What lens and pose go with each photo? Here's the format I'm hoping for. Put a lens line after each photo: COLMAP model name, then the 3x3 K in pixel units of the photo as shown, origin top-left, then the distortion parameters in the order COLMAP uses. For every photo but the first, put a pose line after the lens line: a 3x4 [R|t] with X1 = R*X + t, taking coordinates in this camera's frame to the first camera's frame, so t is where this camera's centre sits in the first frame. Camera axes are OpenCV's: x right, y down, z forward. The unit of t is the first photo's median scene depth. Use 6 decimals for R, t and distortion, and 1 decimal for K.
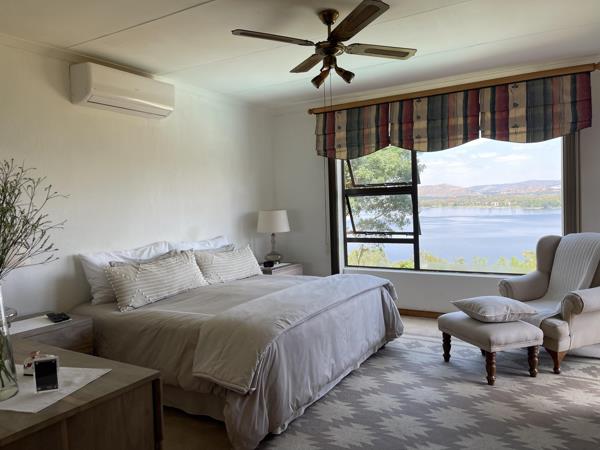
lens RADIAL K [[452.9, 0, 300.0], [0, 452.9, 225.0], [0, 0, 1]] dist [-0.000742, -0.000158]
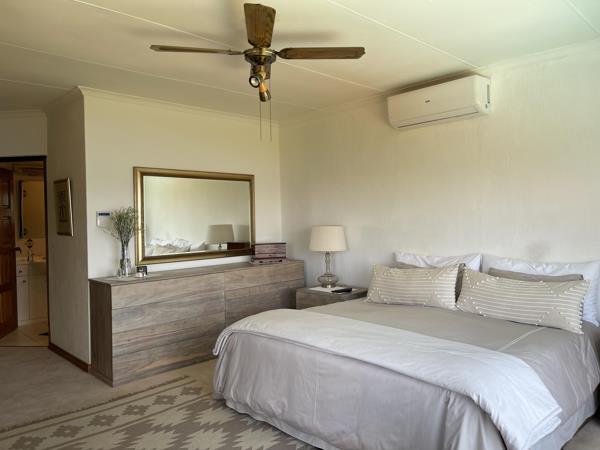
lens RADIAL K [[452.9, 0, 300.0], [0, 452.9, 225.0], [0, 0, 1]] dist [-0.000742, -0.000158]
pose [[-0.258771, 0.055969, -0.964316, 0.946513], [-0.011089, 0.998082, 0.060904, -0.090299], [0.965875, 0.026454, -0.257654, 1.375337]]
